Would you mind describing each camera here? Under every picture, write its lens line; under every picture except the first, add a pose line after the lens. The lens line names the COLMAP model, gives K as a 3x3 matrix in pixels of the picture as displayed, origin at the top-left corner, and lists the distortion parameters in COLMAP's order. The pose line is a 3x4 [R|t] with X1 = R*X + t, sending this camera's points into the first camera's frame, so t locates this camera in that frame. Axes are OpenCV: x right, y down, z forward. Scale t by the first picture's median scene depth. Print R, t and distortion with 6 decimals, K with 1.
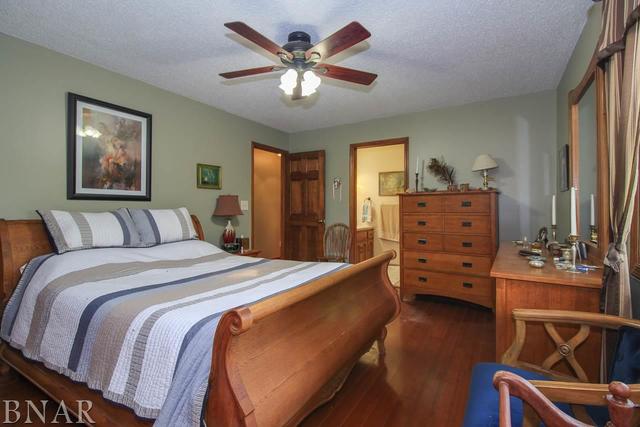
lens RADIAL K [[293.0, 0, 322.8], [0, 293.0, 212.1], [0, 0, 1]] dist [-0.000766, -0.000210]
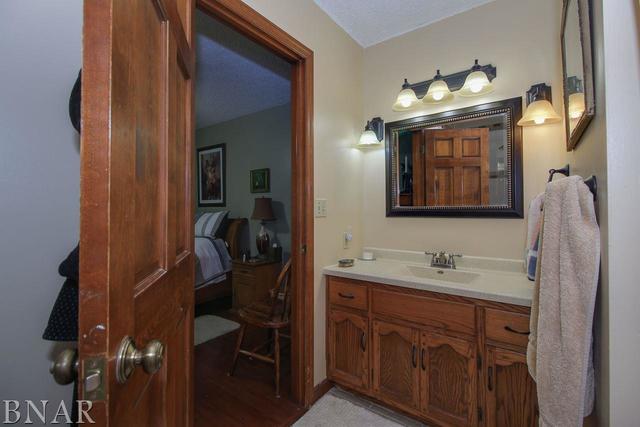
lens RADIAL K [[293.0, 0, 324.8], [0, 293.0, 208.9], [0, 0, 1]] dist [-0.000766, -0.000210]
pose [[-0.091821, -0.010519, -0.995720, 0.769768], [-0.014398, 0.999854, -0.009235, -0.022913], [0.995671, 0.013488, -0.091959, 1.704957]]
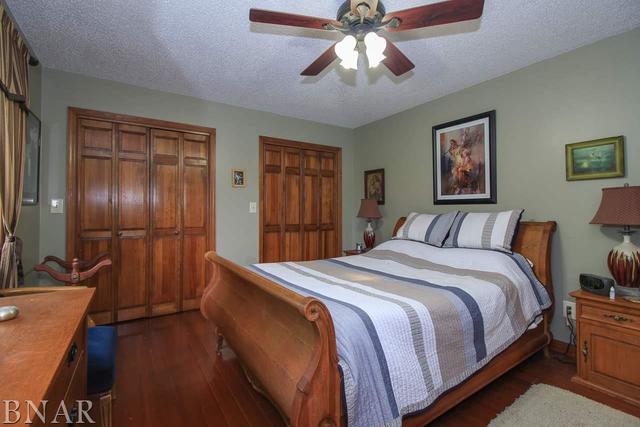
lens RADIAL K [[293.0, 0, 328.0], [0, 293.0, 204.6], [0, 0, 1]] dist [-0.000766, -0.000210]
pose [[-0.423033, -0.022522, -0.905834, 0.502023], [-0.015772, 0.999723, -0.017490, -0.010527], [0.905977, 0.006888, -0.423271, 0.984215]]
